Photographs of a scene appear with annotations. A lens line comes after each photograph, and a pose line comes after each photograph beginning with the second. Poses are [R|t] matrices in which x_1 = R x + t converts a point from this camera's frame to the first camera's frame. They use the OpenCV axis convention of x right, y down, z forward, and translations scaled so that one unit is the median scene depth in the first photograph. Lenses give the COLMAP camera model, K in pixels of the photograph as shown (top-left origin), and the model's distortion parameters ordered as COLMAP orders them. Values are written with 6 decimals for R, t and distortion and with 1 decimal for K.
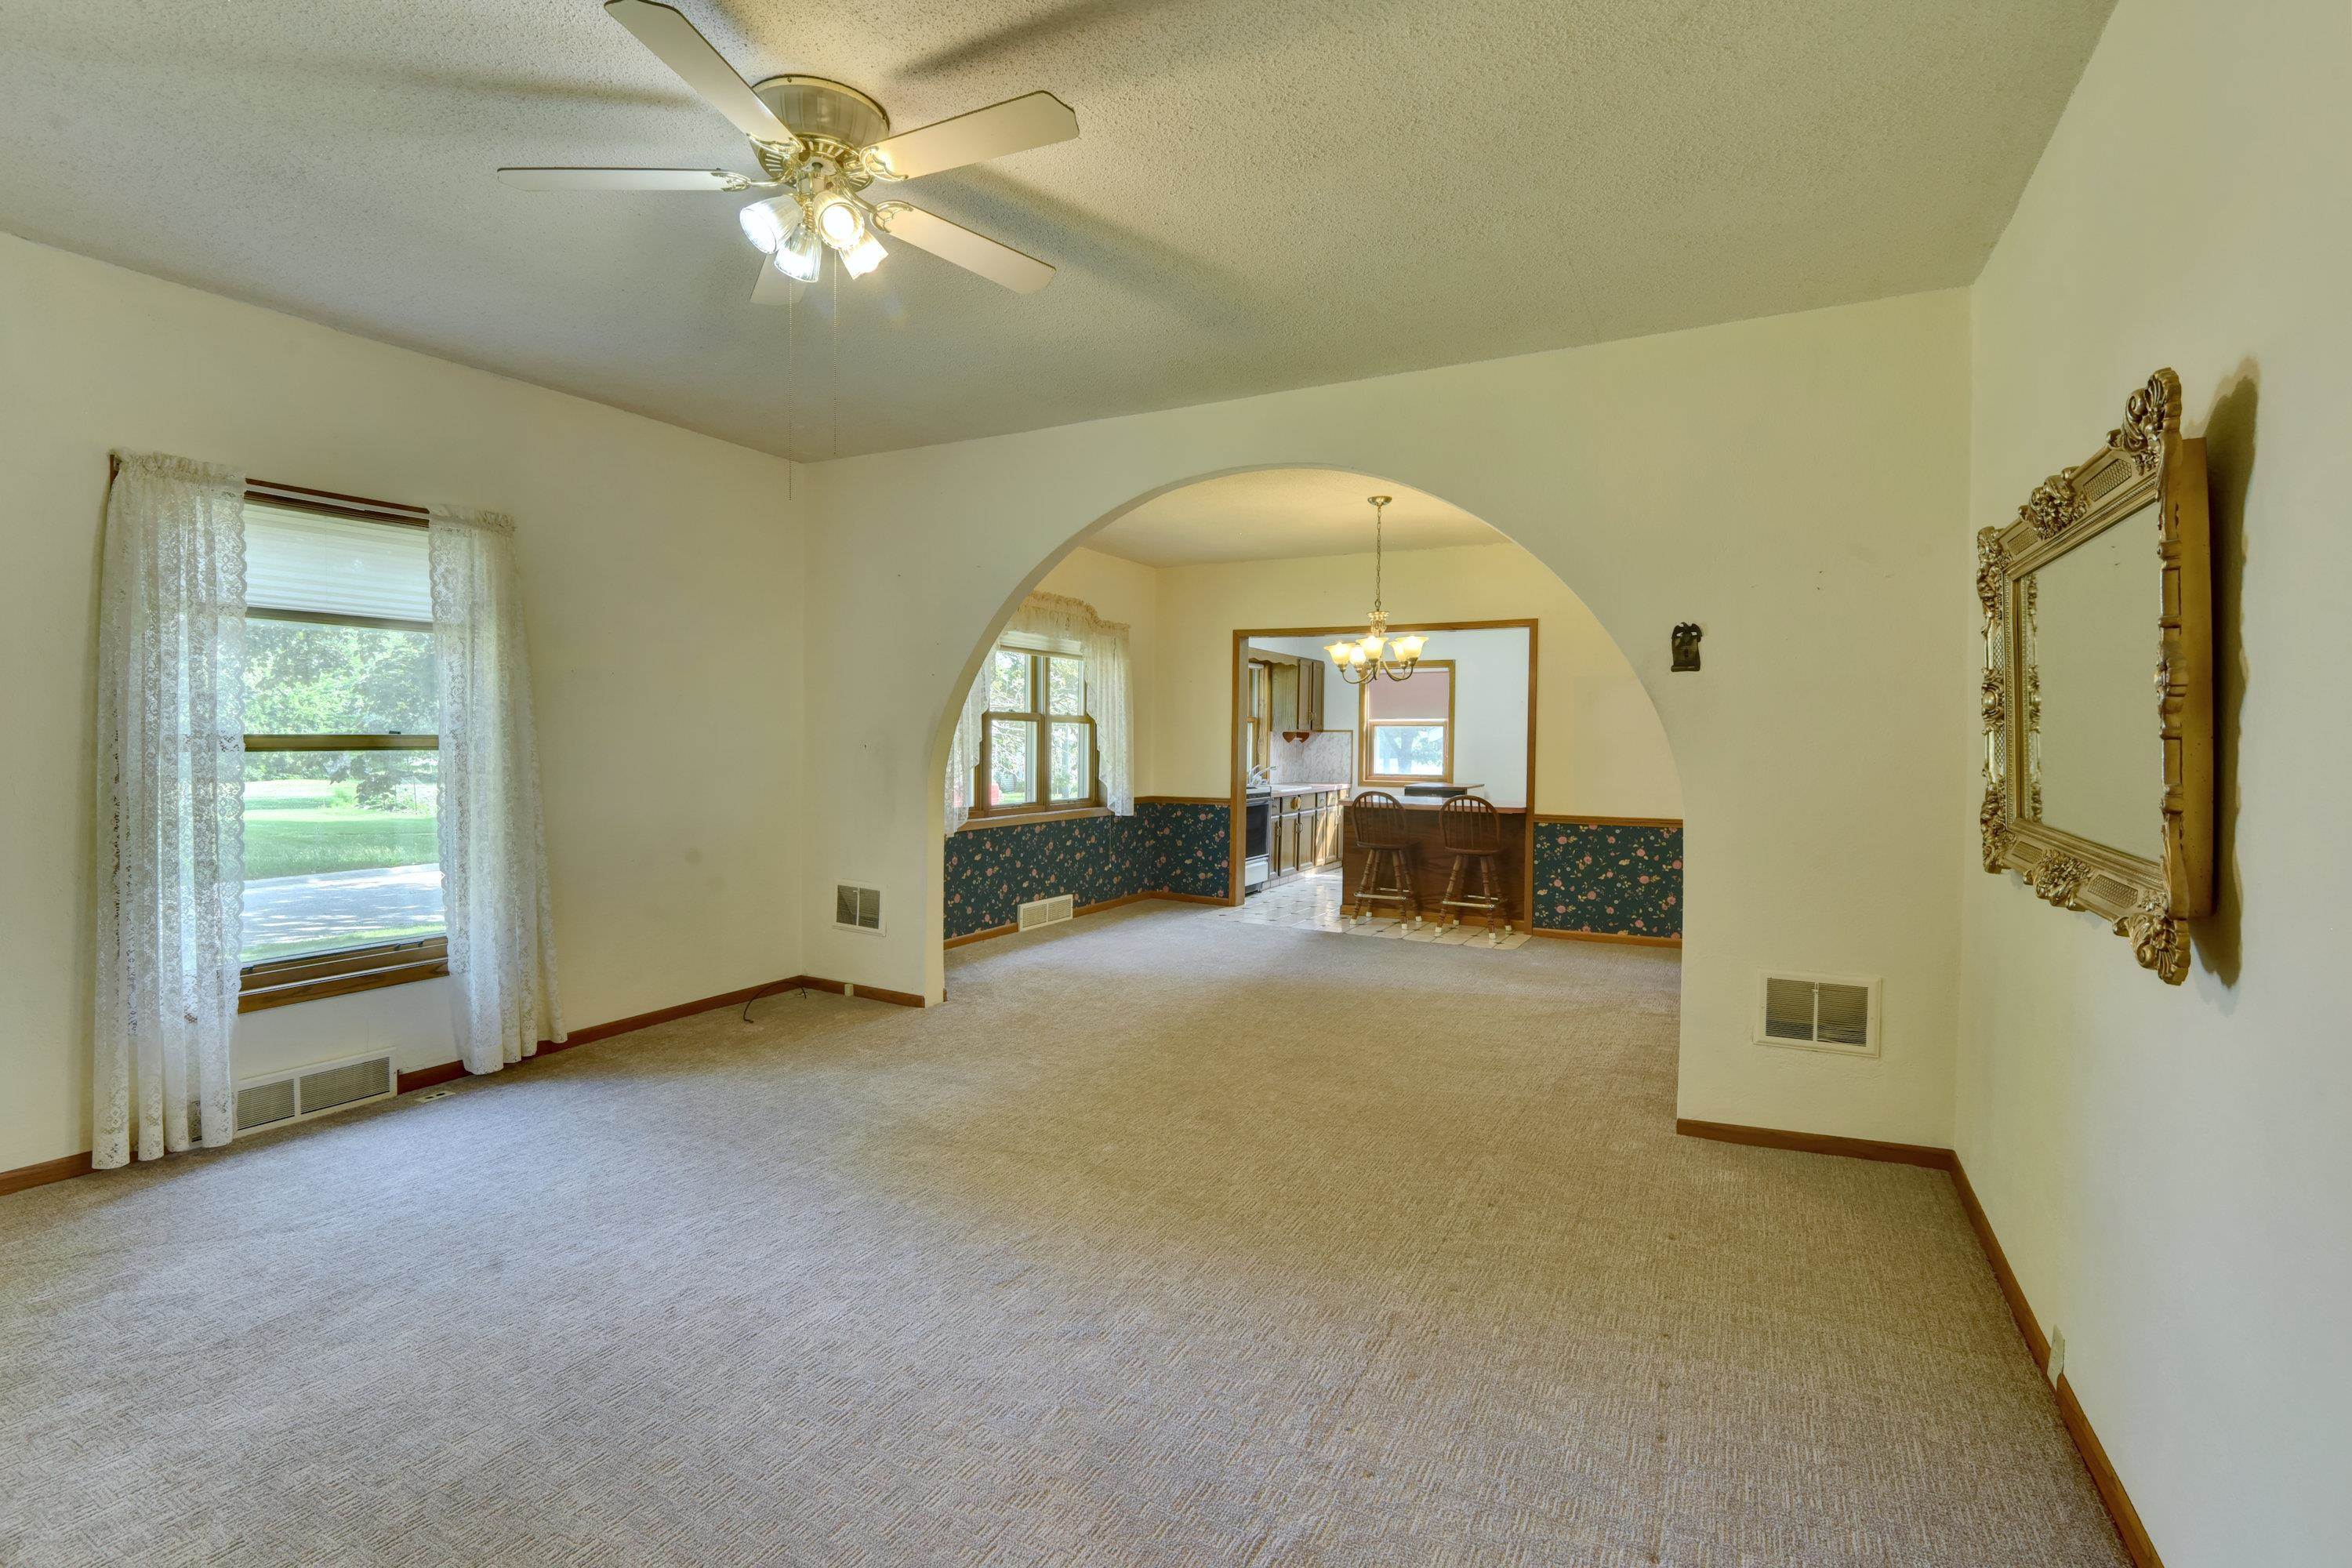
lens RADIAL K [[1092.6, 0, 1176.0], [0, 1092.6, 784.0], [0, 0, 1]] dist [-0.020005, 0.000197]
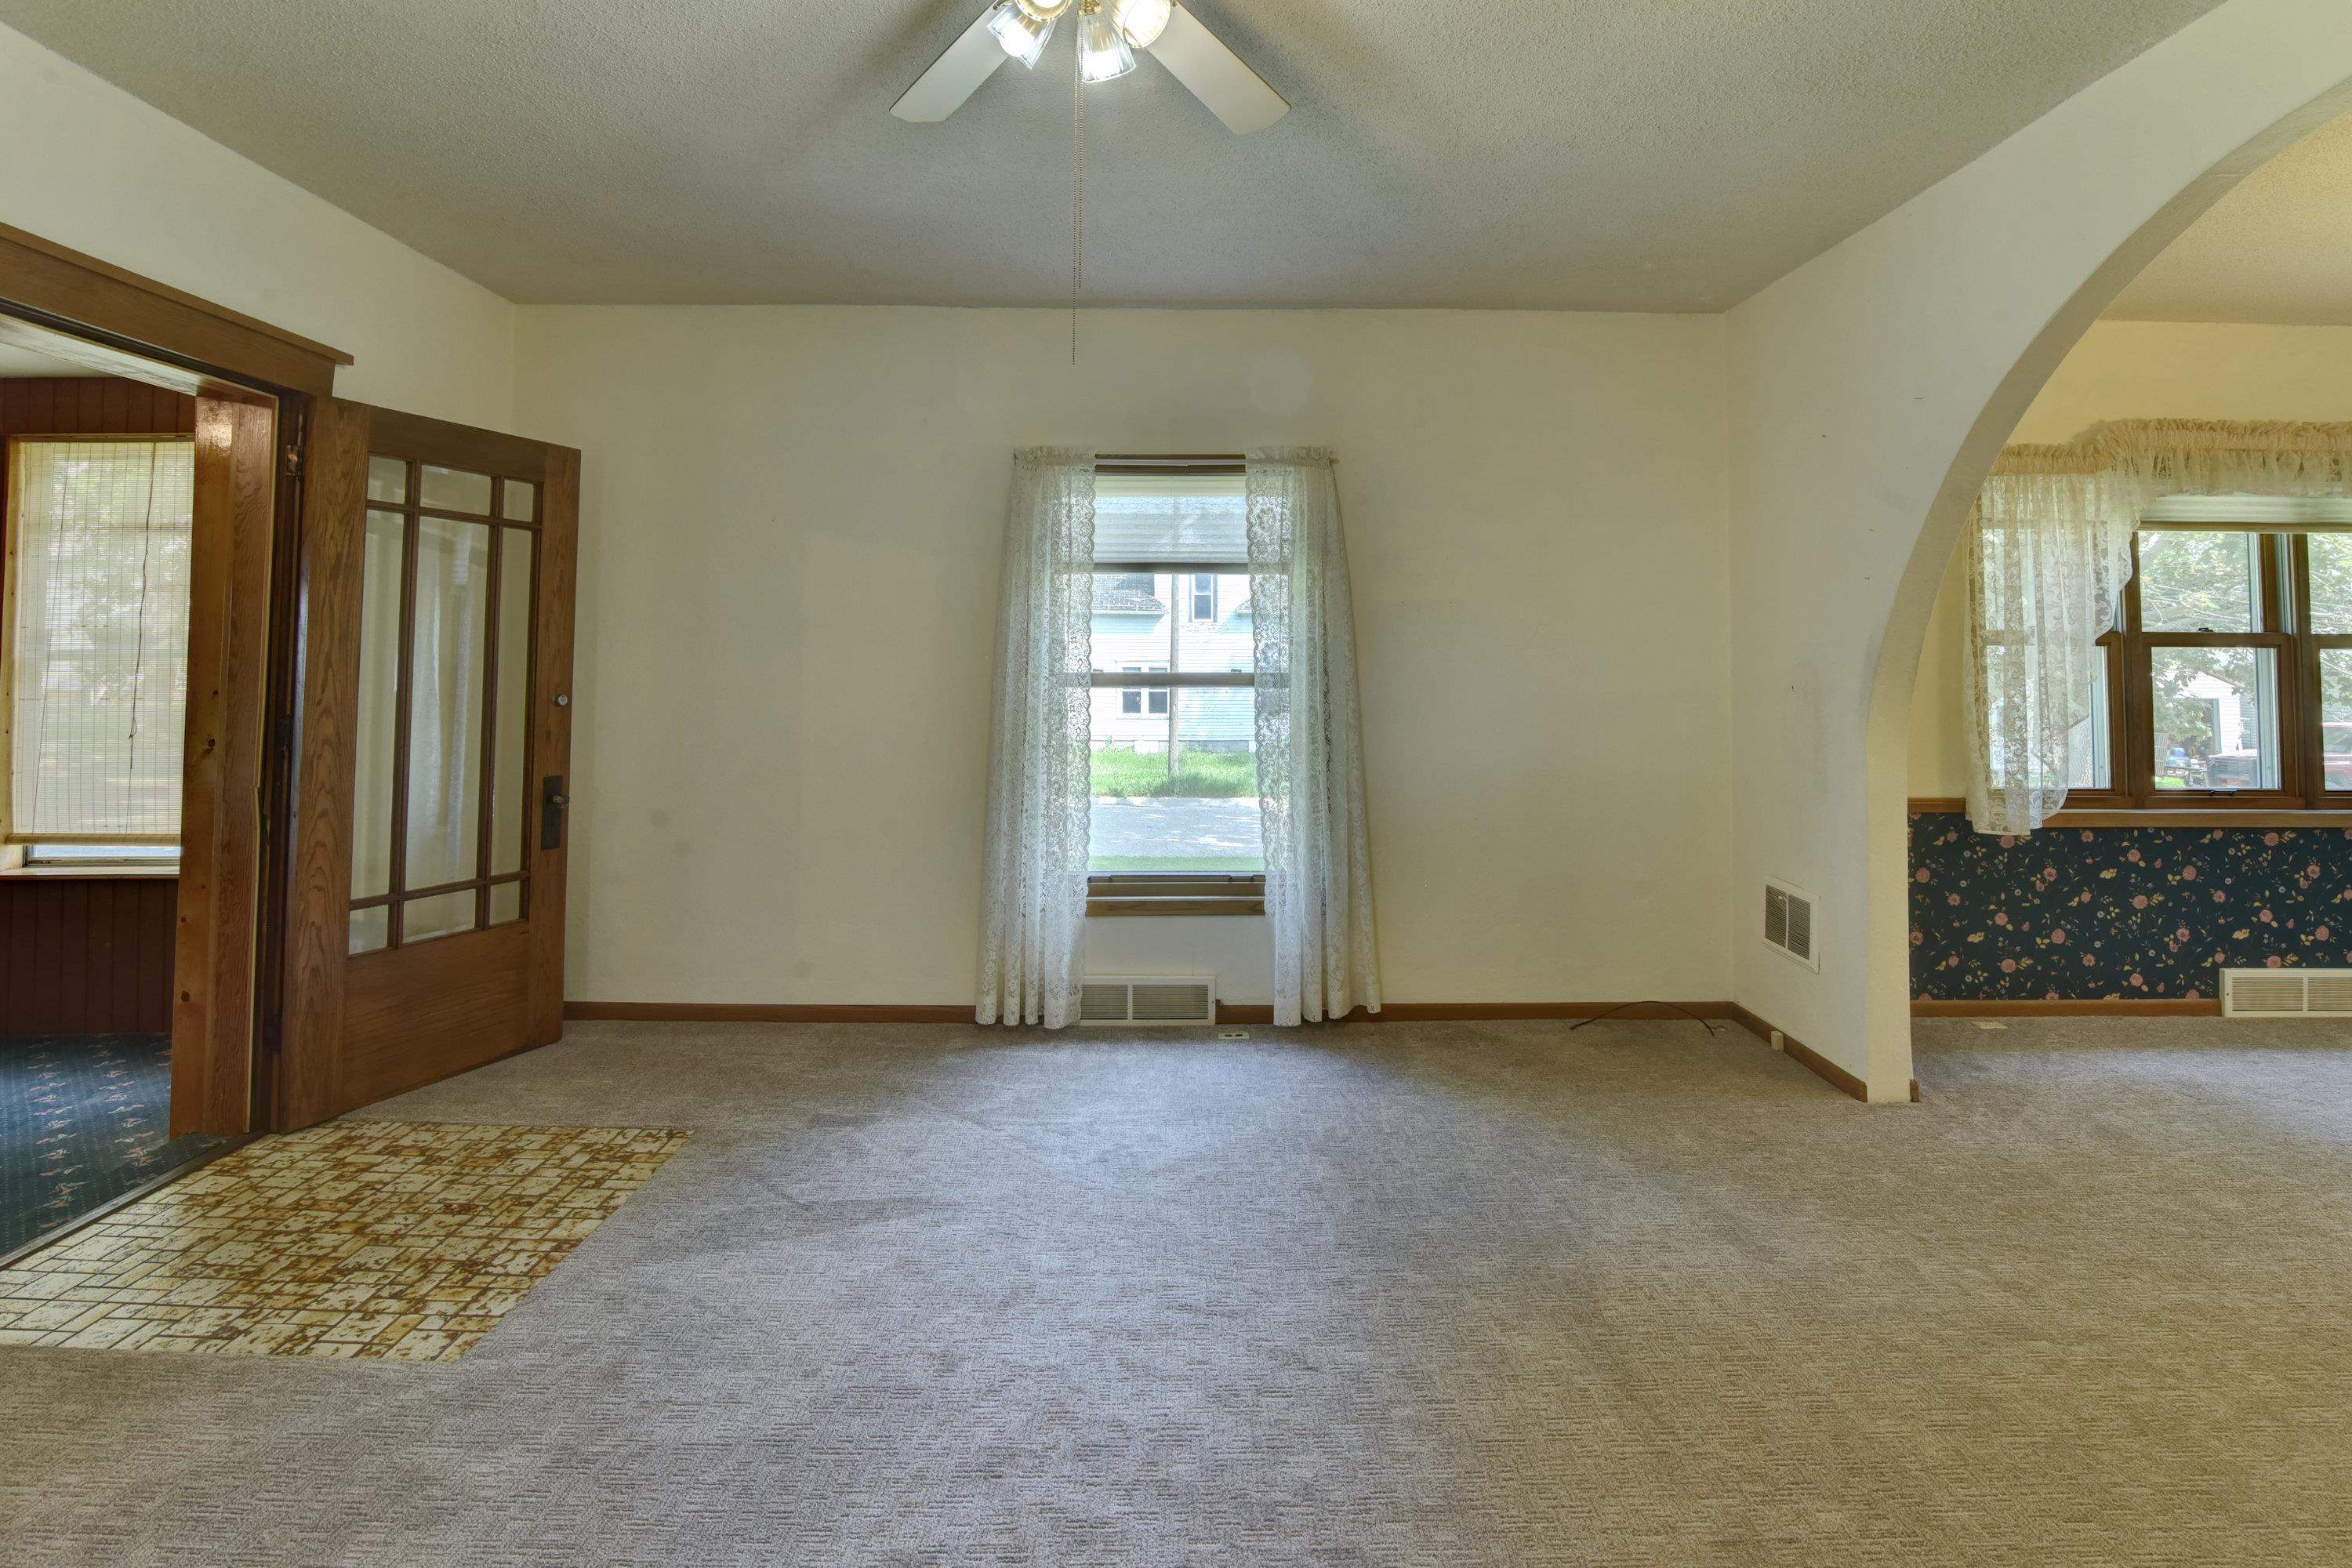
lens RADIAL K [[1144.8, 0, 1172.7], [0, 1144.8, 628.8], [0, 0, 1]] dist [-0.011665, 0.000362]
pose [[0.479075, -0.039998, -0.876862, 0.143838], [-0.037022, 0.997152, -0.065712, -0.008687], [0.876993, 0.063944, 0.476230, 0.270471]]
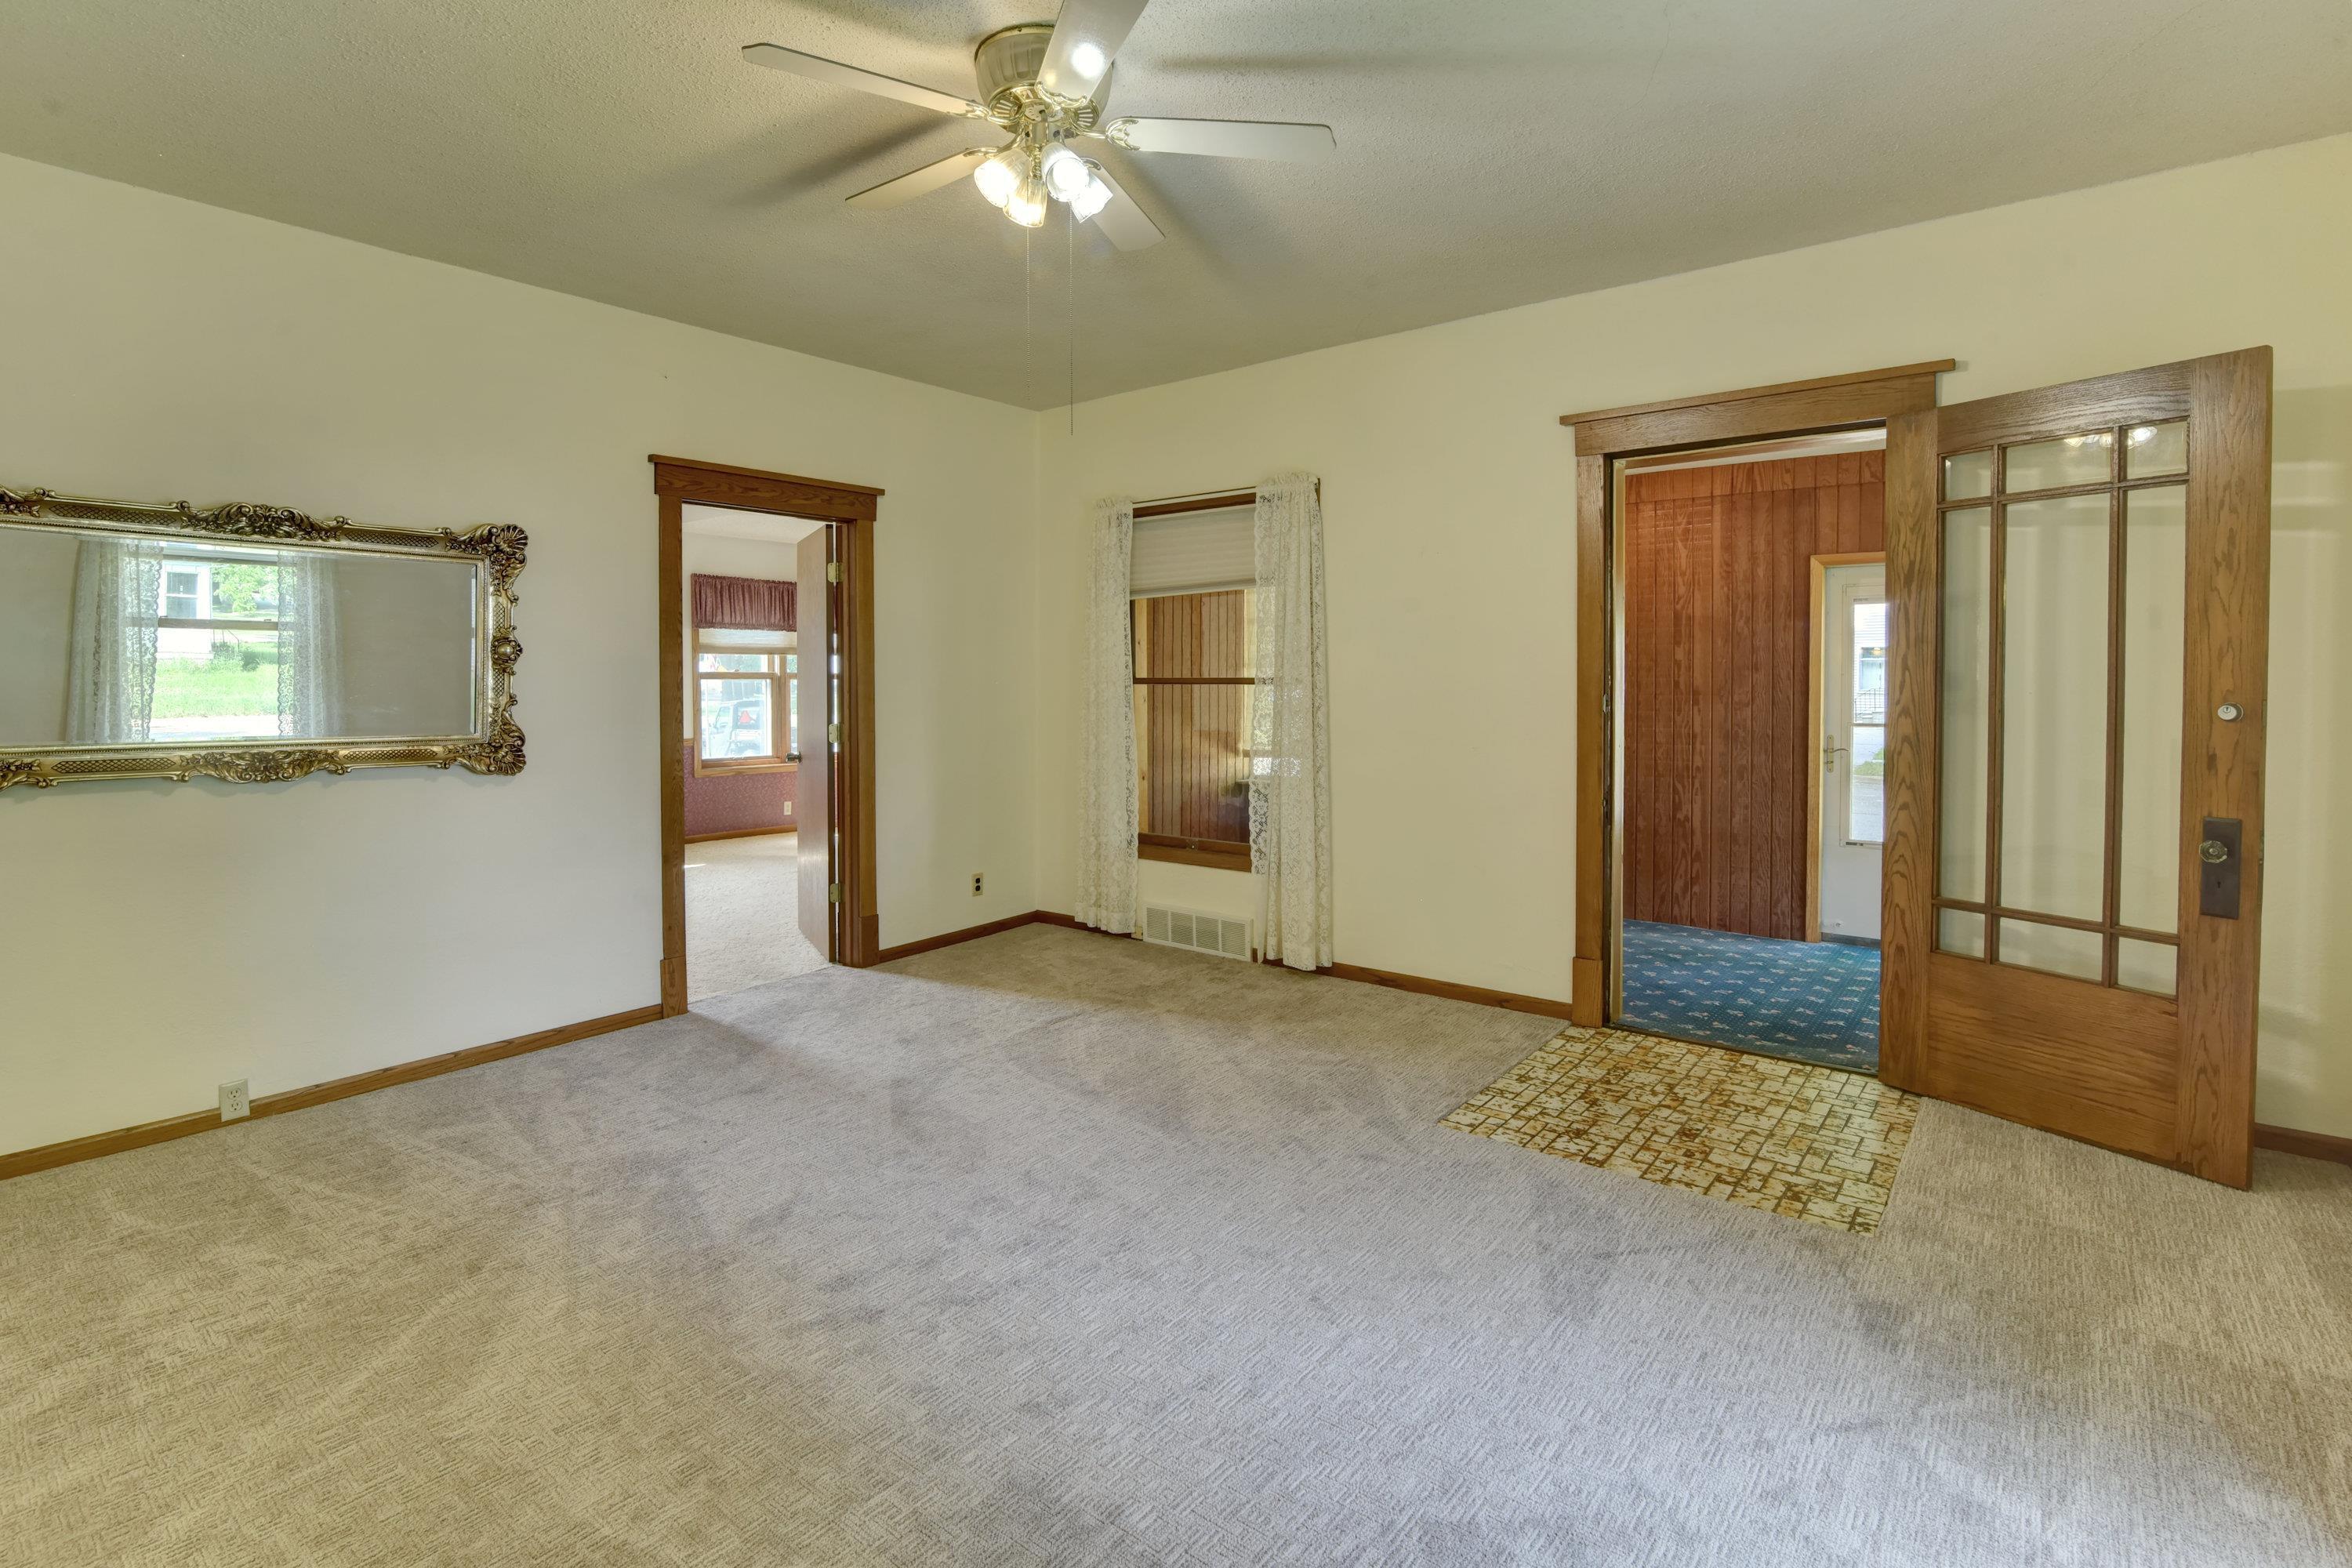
lens RADIAL K [[1129.8, 0, 1177.7], [0, 1129.8, 710.7], [0, 0, 1]] dist [-0.014564, -0.000029]
pose [[-0.982785, -0.007382, 0.184606, -0.257449], [0.005431, 0.997615, 0.068804, -0.031156], [-0.184674, 0.068622, -0.980401, 0.793416]]
